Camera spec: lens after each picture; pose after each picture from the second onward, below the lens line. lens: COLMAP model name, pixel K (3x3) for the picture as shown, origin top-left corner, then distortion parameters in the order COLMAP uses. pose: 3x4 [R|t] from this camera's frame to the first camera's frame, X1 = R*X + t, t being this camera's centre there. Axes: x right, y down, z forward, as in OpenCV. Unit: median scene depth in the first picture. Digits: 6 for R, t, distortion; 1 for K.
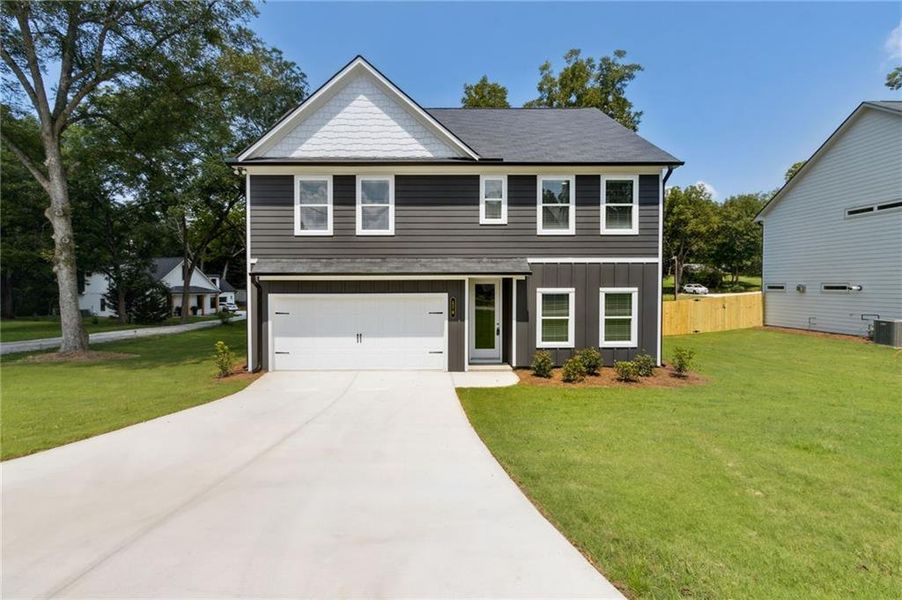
lens RADIAL K [[417.4, 0, 432.5], [0, 417.4, 297.2], [0, 0, 1]] dist [0.001986, 0.000150]
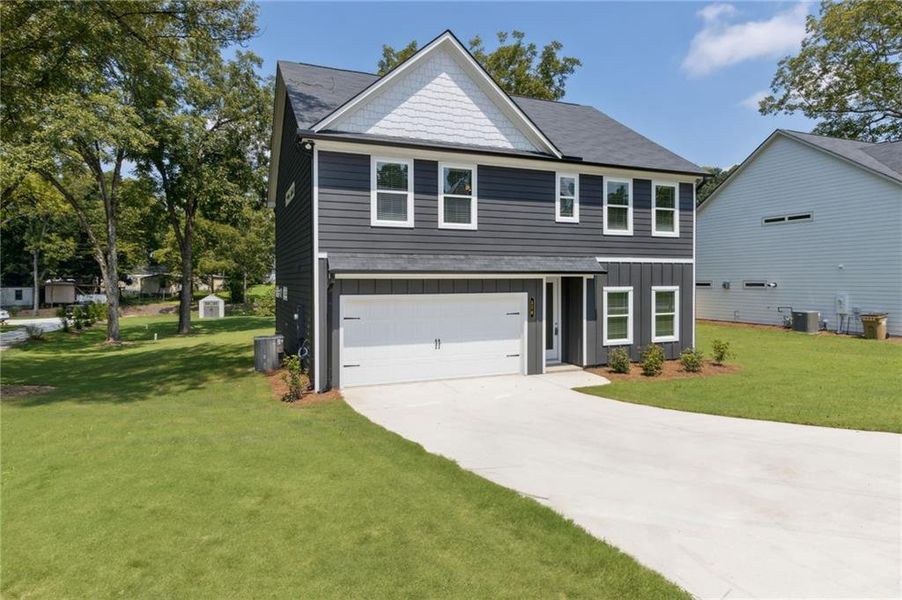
lens RADIAL K [[485.2, 0, 448.5], [0, 485.2, 292.3], [0, 0, 1]] dist [0.001351, 0.000012]
pose [[0.938306, -0.008394, 0.345703, -0.516024], [0.011822, 0.999900, -0.007807, -0.003834], [-0.345603, 0.011412, 0.938312, 0.022319]]
